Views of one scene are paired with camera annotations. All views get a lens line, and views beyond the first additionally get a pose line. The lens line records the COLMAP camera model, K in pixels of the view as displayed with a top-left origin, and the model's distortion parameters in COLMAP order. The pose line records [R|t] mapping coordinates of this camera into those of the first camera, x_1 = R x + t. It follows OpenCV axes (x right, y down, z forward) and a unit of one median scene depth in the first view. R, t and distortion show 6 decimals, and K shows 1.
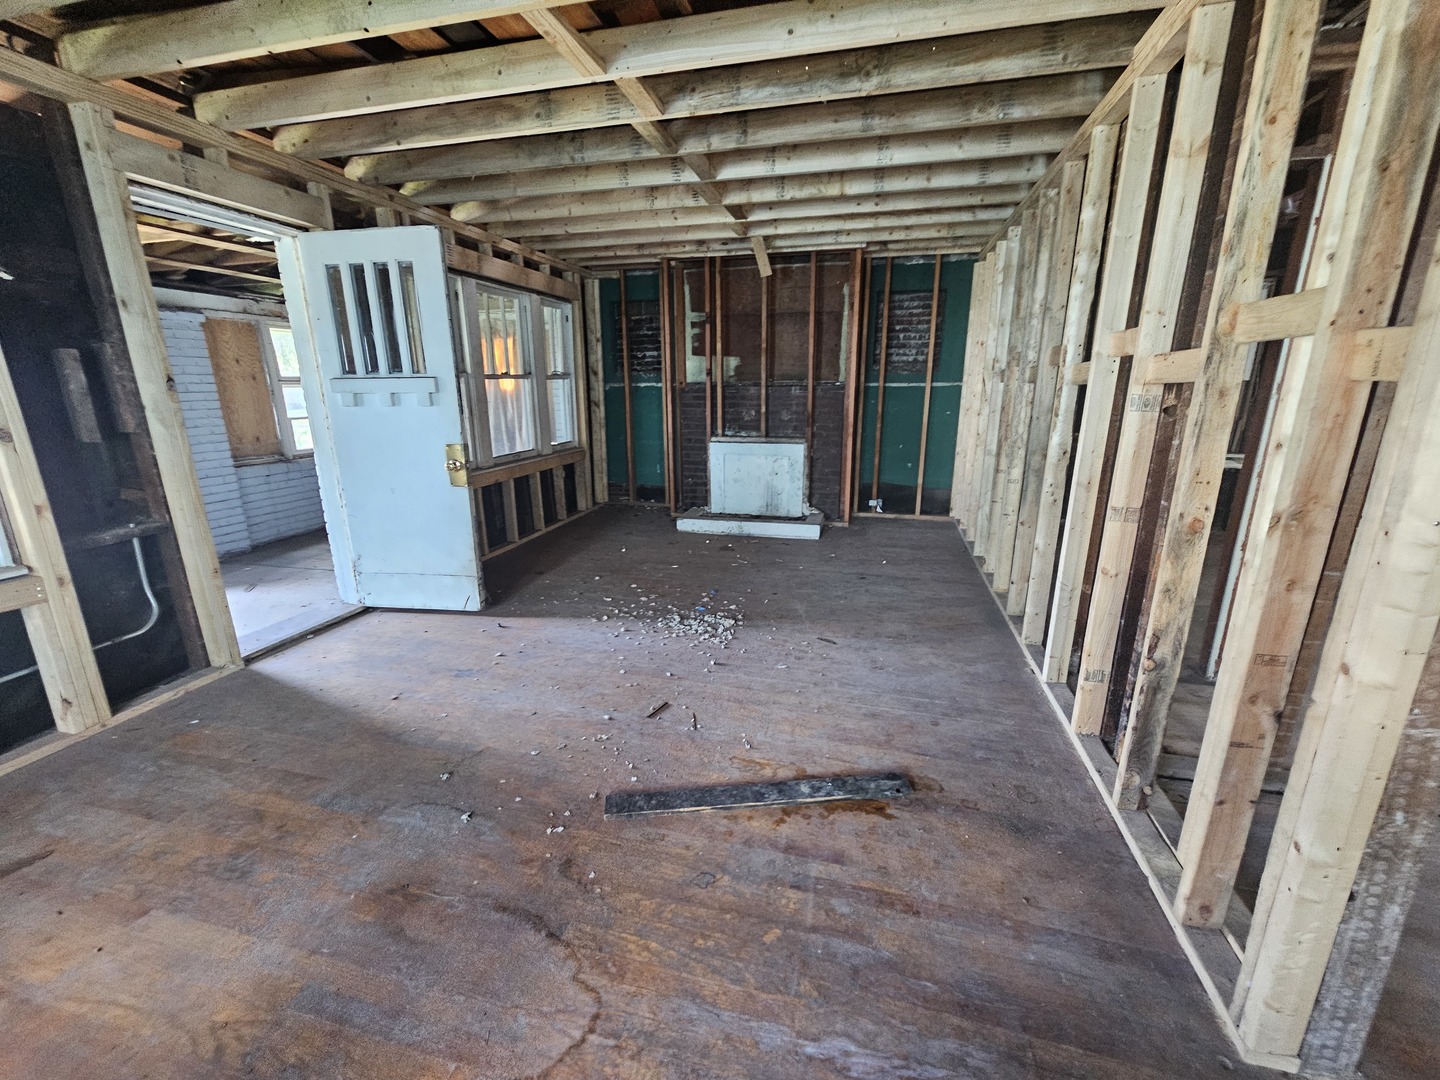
lens RADIAL K [[590.3, 0, 721.7], [0, 590.3, 536.9], [0, 0, 1]] dist [-0.003244, 0.001981]
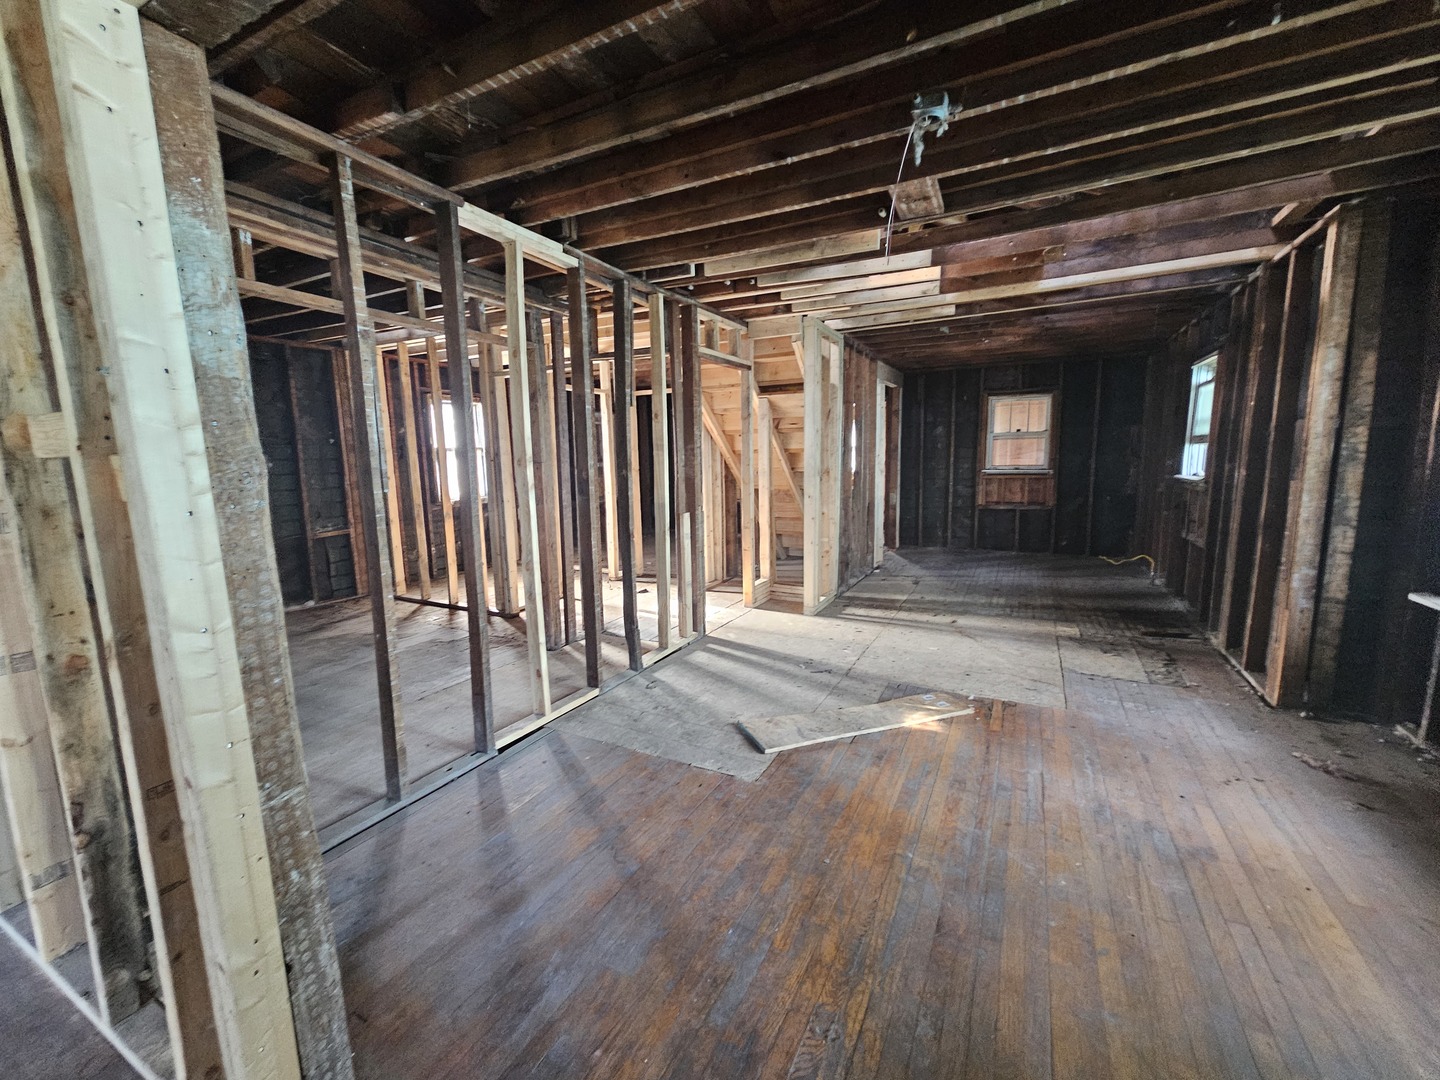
lens RADIAL K [[580.5, 0, 720.0], [0, 580.5, 540.0], [0, 0, 1]] dist [-0.001325, 0.000026]
pose [[0.233378, -0.140780, 0.962141, 0.202114], [0.267022, 0.960705, 0.075801, -0.004279], [-0.935005, 0.239223, 0.261799, -0.112594]]
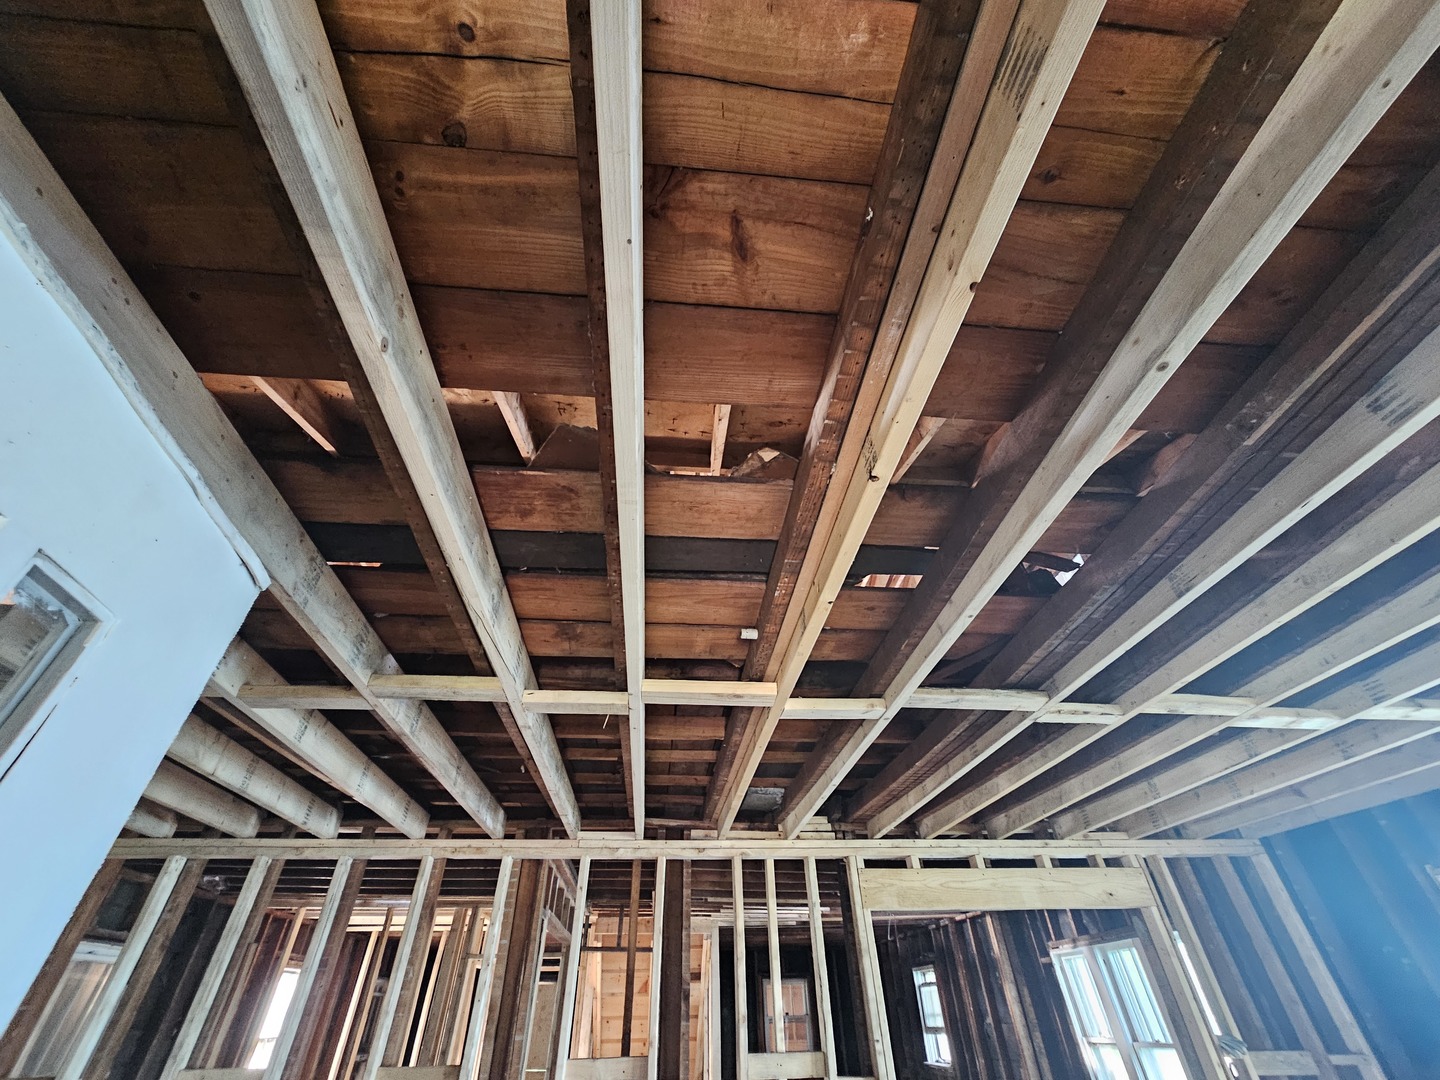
lens RADIAL K [[590.3, 0, 721.7], [0, 590.3, 536.9], [0, 0, 1]] dist [-0.003244, 0.001981]
pose [[-0.335894, 0.602434, 0.724050, -1.097932], [0.258376, 0.798157, -0.544230, -0.517272], [-0.905769, 0.004273, -0.423751, 1.372533]]
